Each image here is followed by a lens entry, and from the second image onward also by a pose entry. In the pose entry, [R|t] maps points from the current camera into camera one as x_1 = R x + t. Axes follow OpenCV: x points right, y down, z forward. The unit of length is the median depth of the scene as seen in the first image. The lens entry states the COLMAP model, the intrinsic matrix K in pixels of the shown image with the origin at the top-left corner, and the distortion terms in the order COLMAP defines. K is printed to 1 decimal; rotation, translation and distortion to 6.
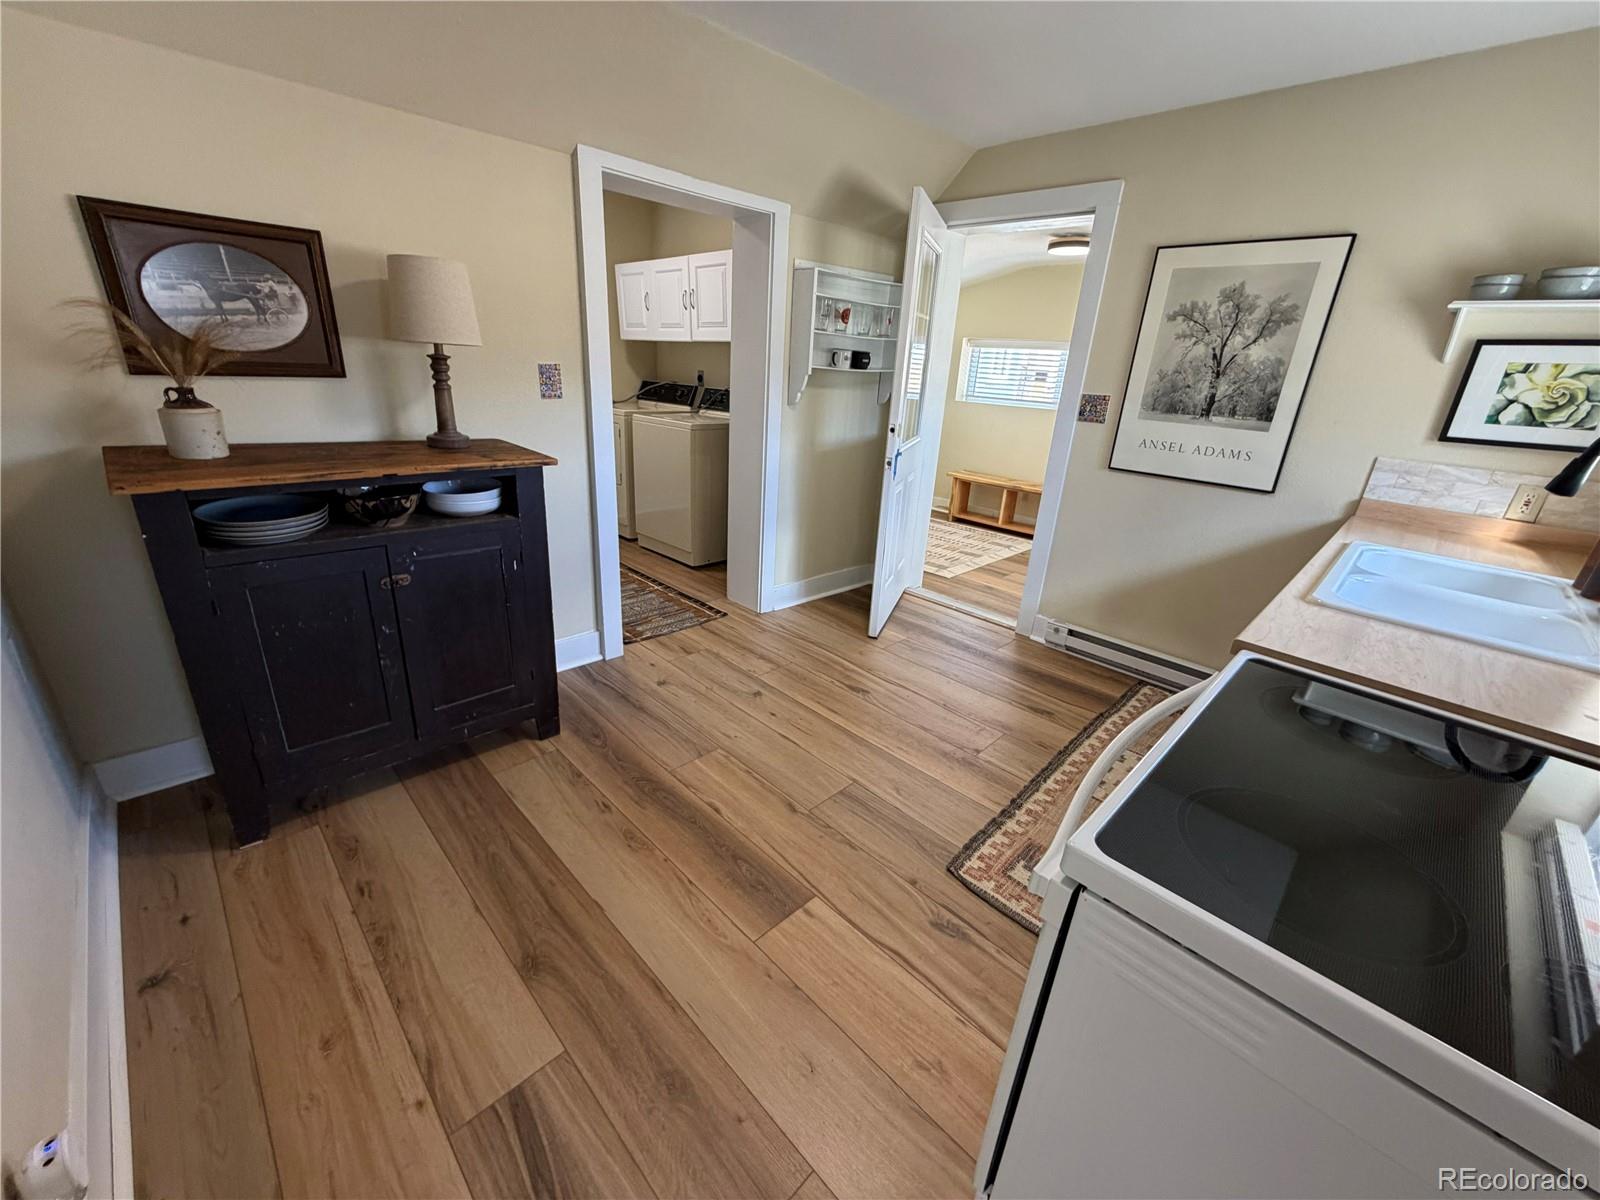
lens RADIAL K [[644.7, 0, 791.3], [0, 644.7, 597.9], [0, 0, 1]] dist [0.003197, 0.000347]
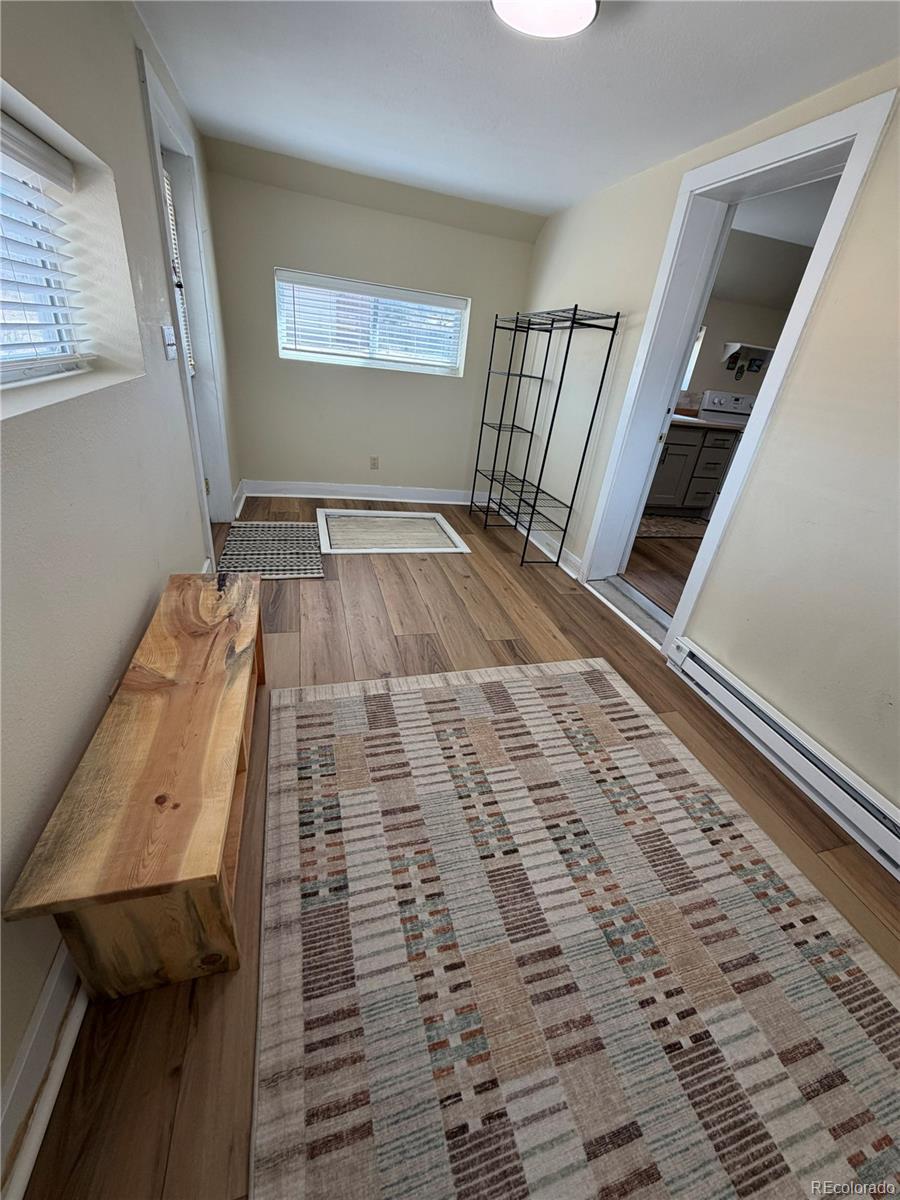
lens RADIAL K [[475.9, 0, 448.8], [0, 475.9, 592.2], [0, 0, 1]] dist [0.000011, -0.000171]
pose [[-0.859100, -0.358056, 0.365709, 0.453759], [0.024387, 0.685094, 0.728046, -0.956635], [-0.511226, 0.634383, -0.579832, 2.728146]]
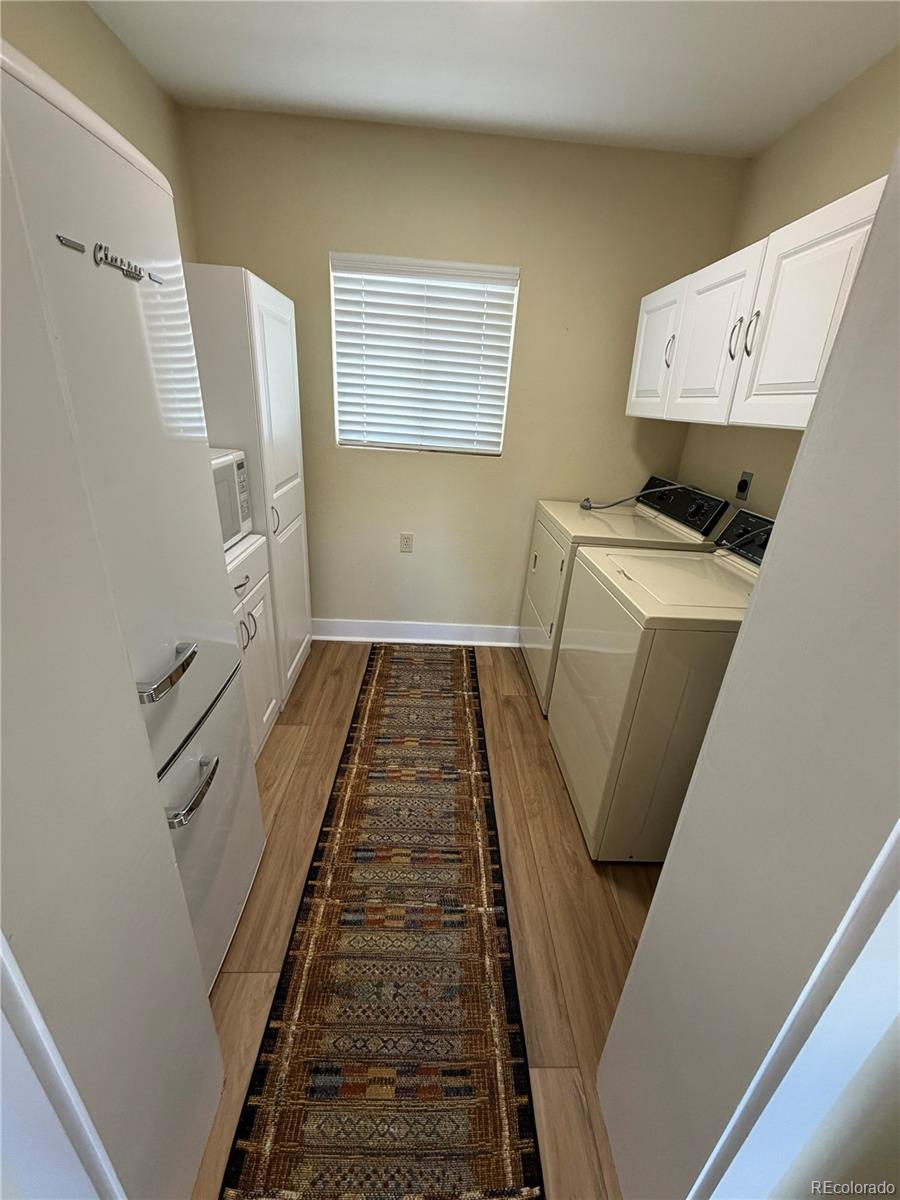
lens RADIAL K [[475.9, 0, 448.8], [0, 475.9, 592.2], [0, 0, 1]] dist [0.000011, -0.000171]
pose [[0.730167, 0.249865, -0.635943, -0.088913], [-0.253084, 0.963438, 0.087957, -0.479350], [0.634668, 0.096724, 0.766708, 1.136830]]
